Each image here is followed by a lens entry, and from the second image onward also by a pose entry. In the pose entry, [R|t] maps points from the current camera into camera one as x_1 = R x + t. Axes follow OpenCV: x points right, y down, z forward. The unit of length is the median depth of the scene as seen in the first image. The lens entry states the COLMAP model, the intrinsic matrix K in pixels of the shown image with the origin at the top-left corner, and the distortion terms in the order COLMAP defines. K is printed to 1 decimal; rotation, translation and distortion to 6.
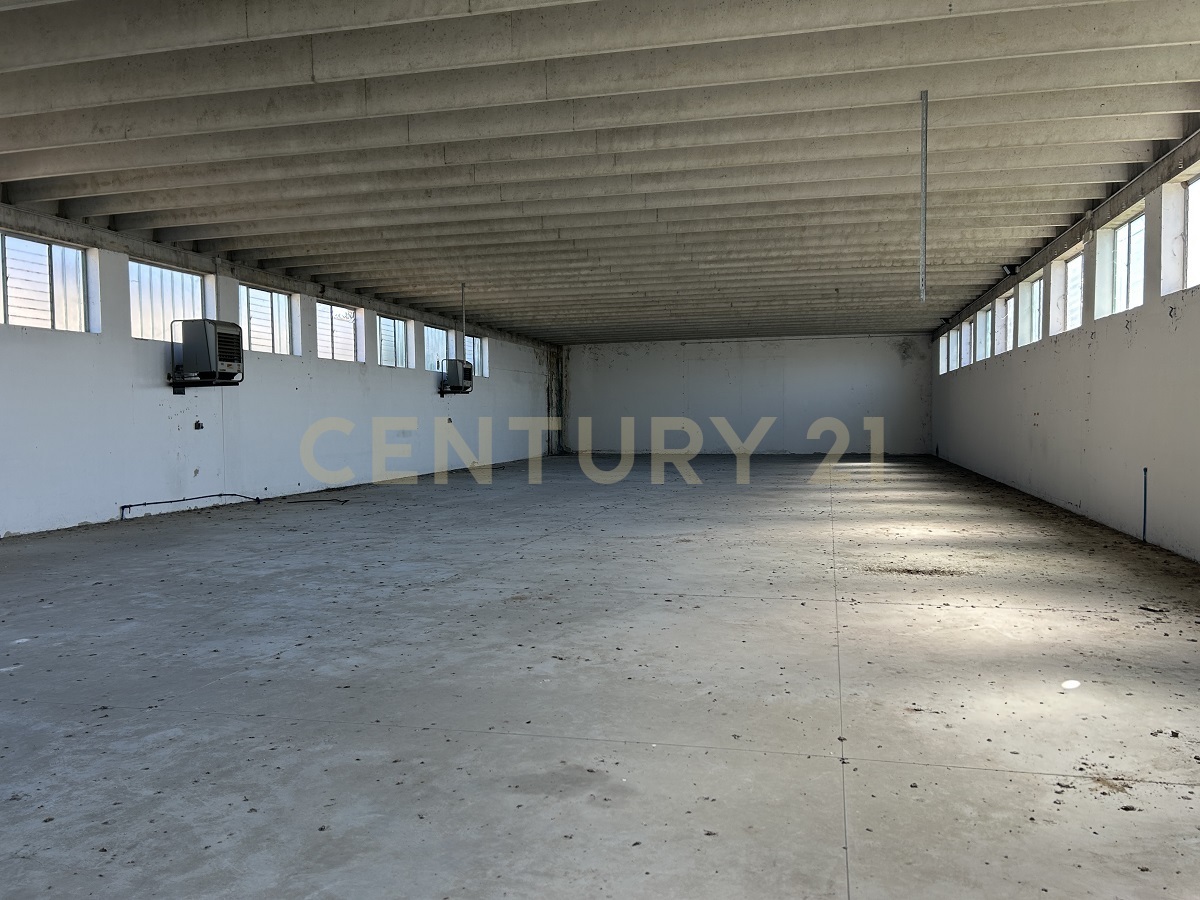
lens RADIAL K [[900.7, 0, 608.5], [0, 900.7, 459.5], [0, 0, 1]] dist [0.063477, -0.066620]
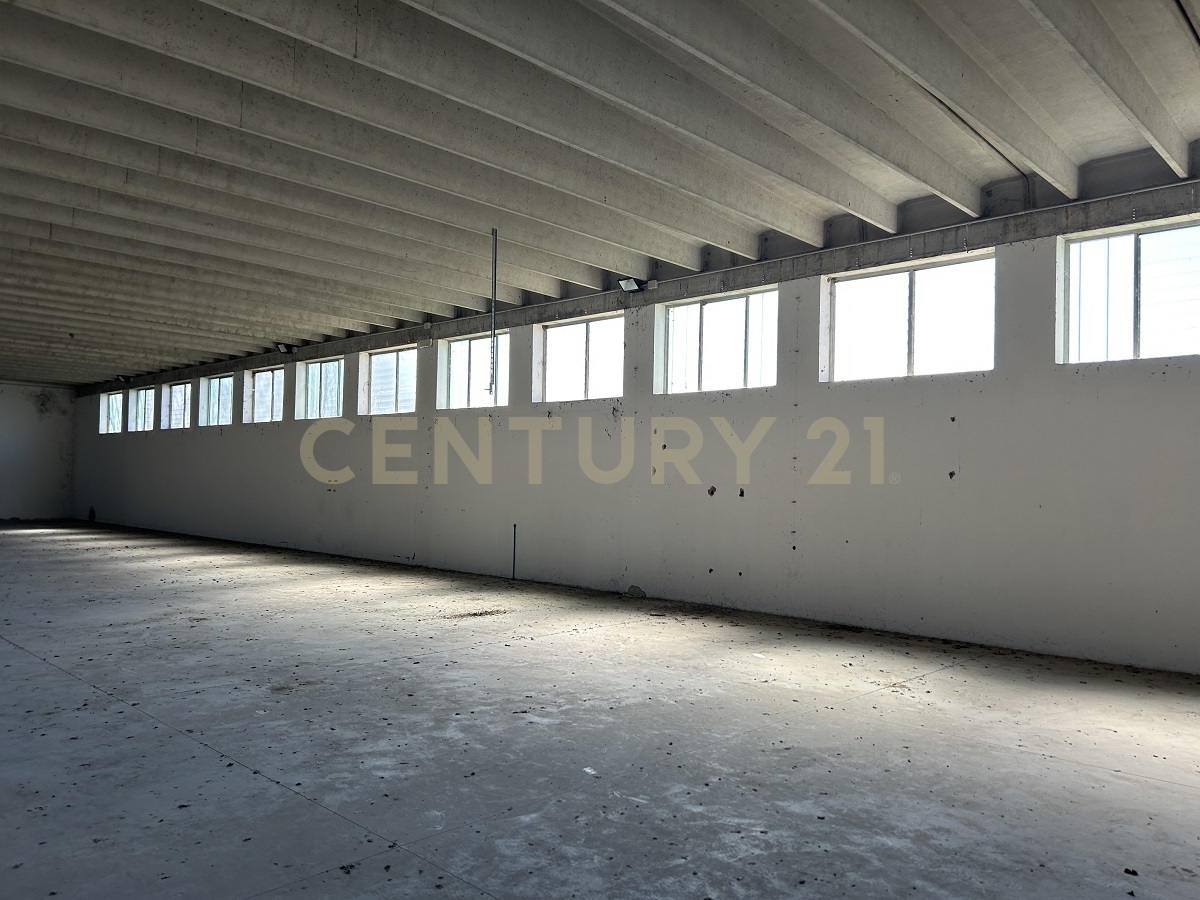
lens RADIAL K [[900.7, 0, 610.7], [0, 900.7, 469.2], [0, 0, 1]] dist [0.063477, -0.066620]
pose [[0.506166, 0.031242, 0.861870, -0.543914], [0.017169, 0.998781, -0.046288, -0.010035], [-0.862265, 0.038227, 0.505013, 0.204472]]
